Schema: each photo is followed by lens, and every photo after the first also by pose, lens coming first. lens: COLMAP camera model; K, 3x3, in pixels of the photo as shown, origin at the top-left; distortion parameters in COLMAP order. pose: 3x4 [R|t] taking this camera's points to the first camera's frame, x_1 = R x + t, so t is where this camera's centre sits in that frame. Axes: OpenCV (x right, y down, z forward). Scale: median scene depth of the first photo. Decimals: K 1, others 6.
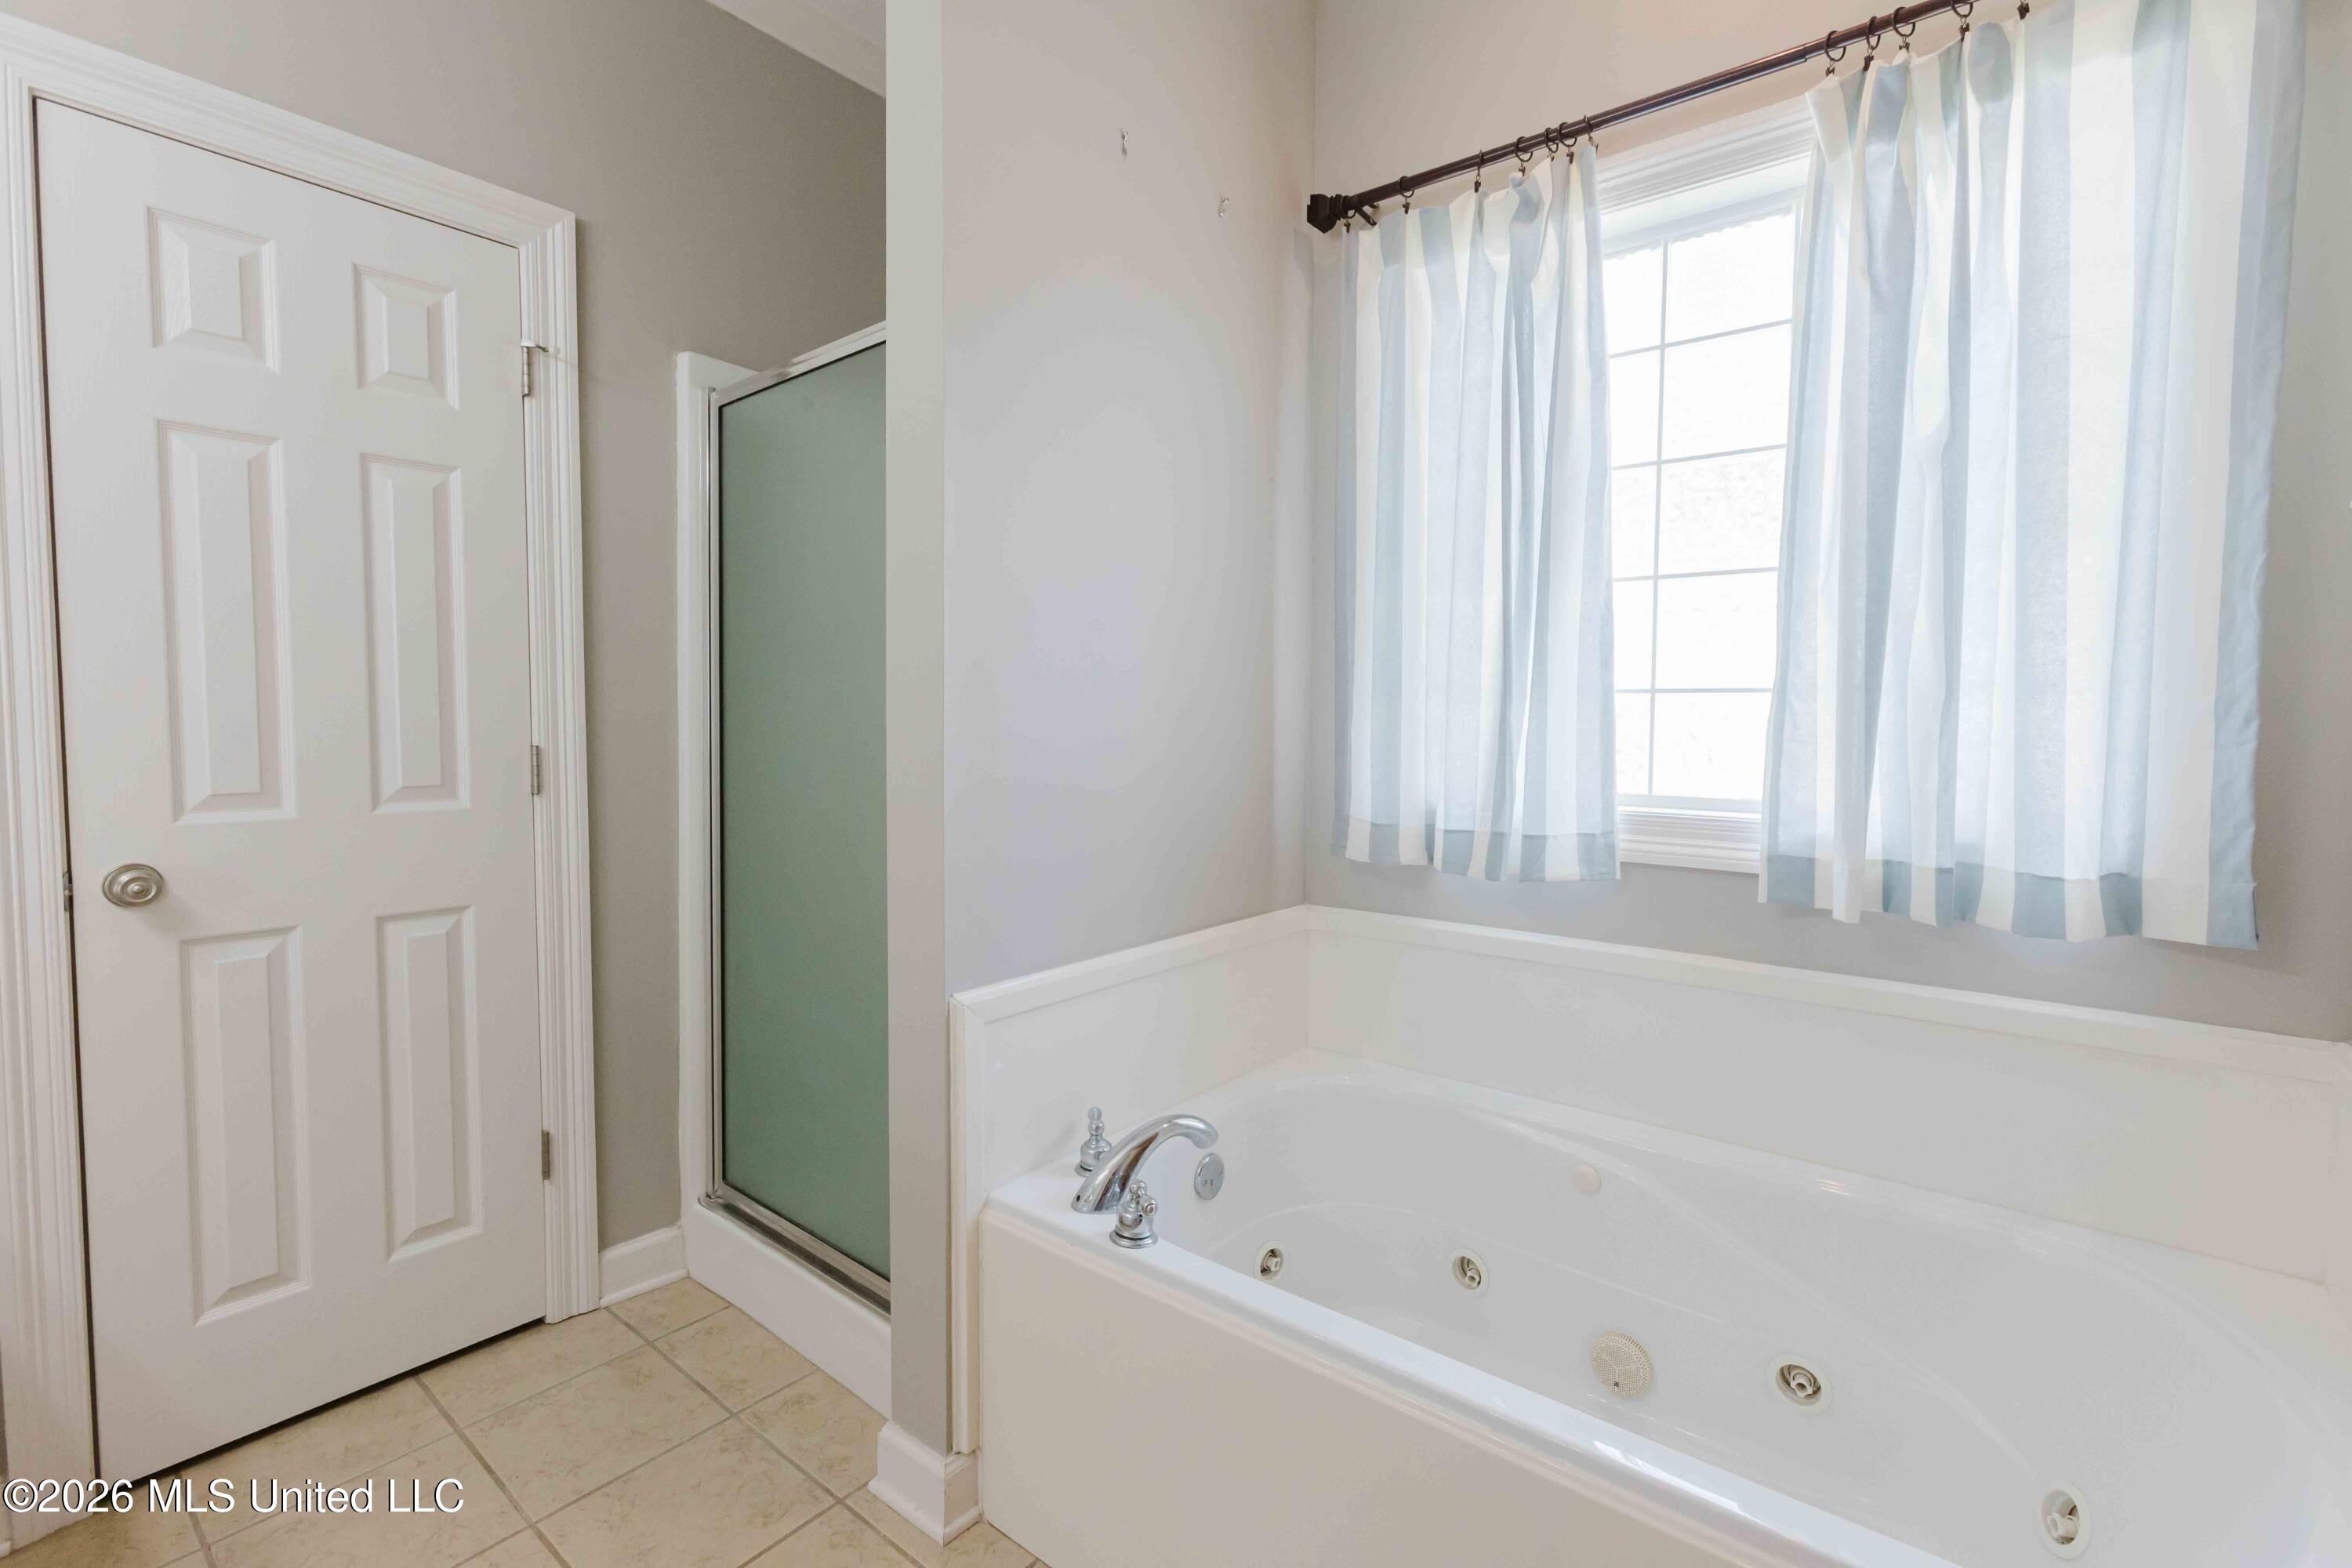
lens RADIAL K [[1056.3, 0, 1164.6], [0, 1056.3, 771.4], [0, 0, 1]] dist [-0.023092, 0.012641]
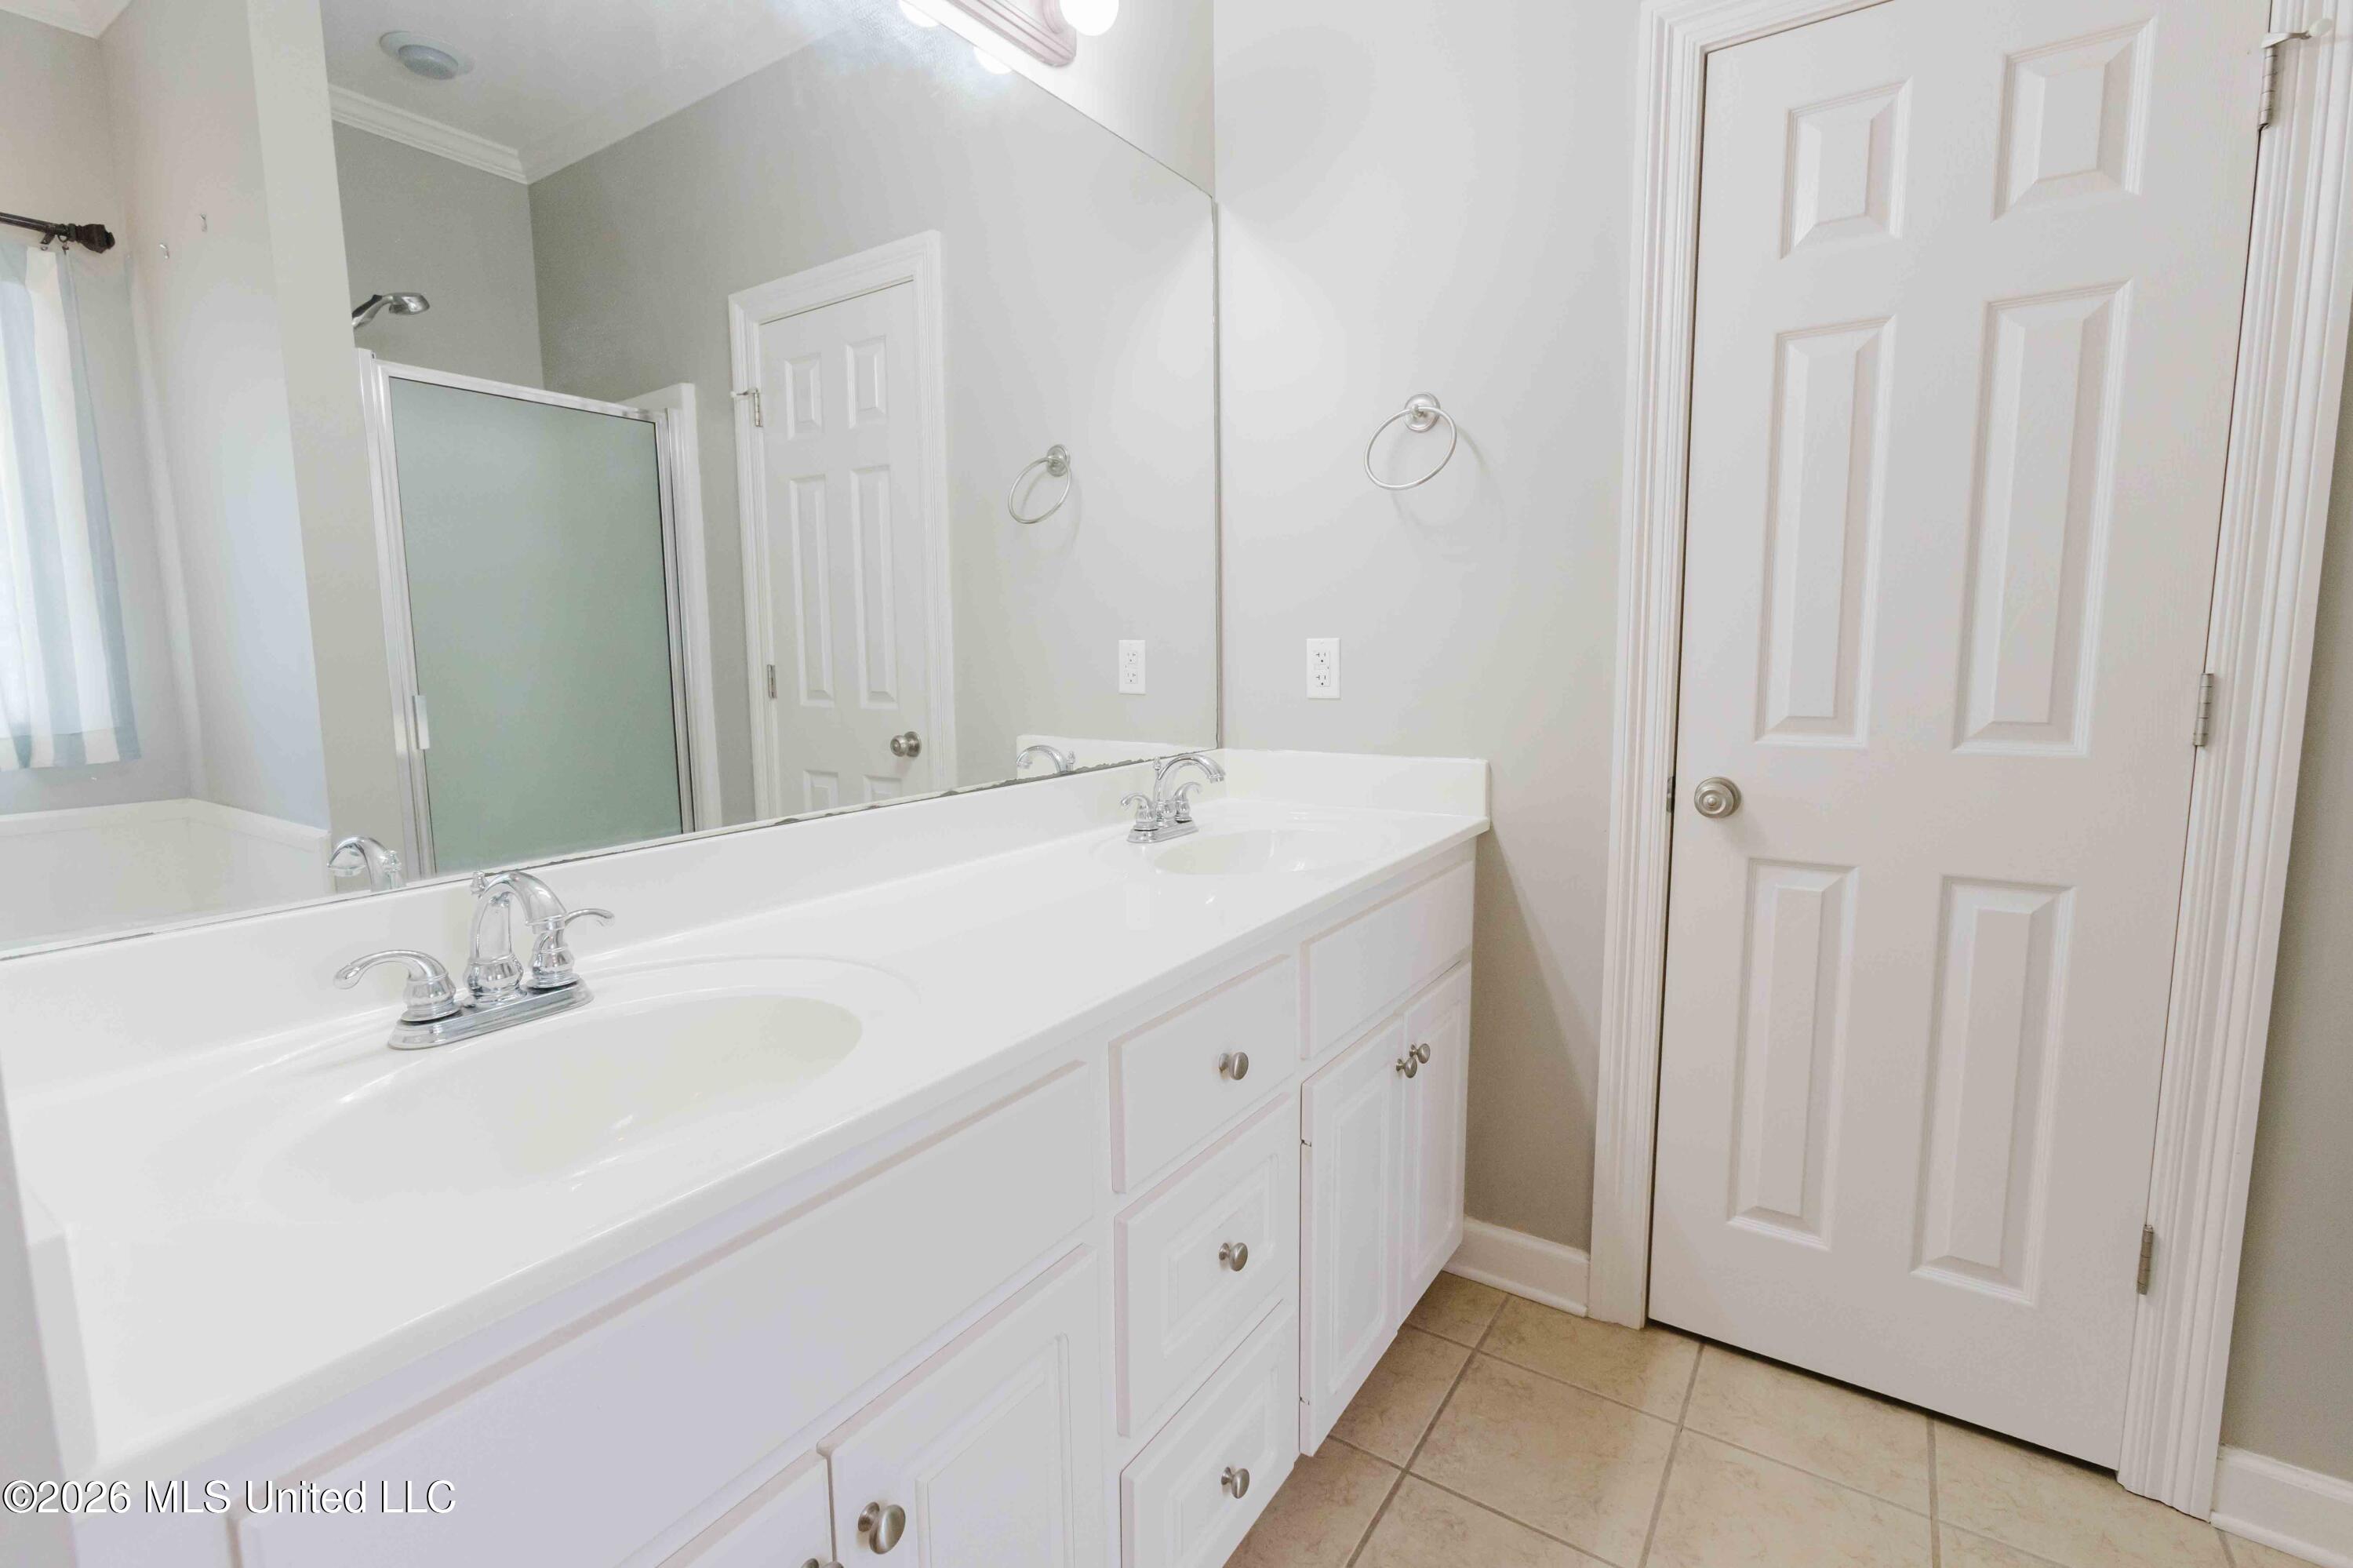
lens RADIAL K [[1047.2, 0, 1176.1], [0, 1047.2, 770.8], [0, 0, 1]] dist [-0.000069, -0.000406]
pose [[0.093895, 0.109477, -0.989545, 0.007318], [-0.046417, 0.993336, 0.105492, -0.003425], [0.994499, 0.036027, 0.098351, 0.306132]]
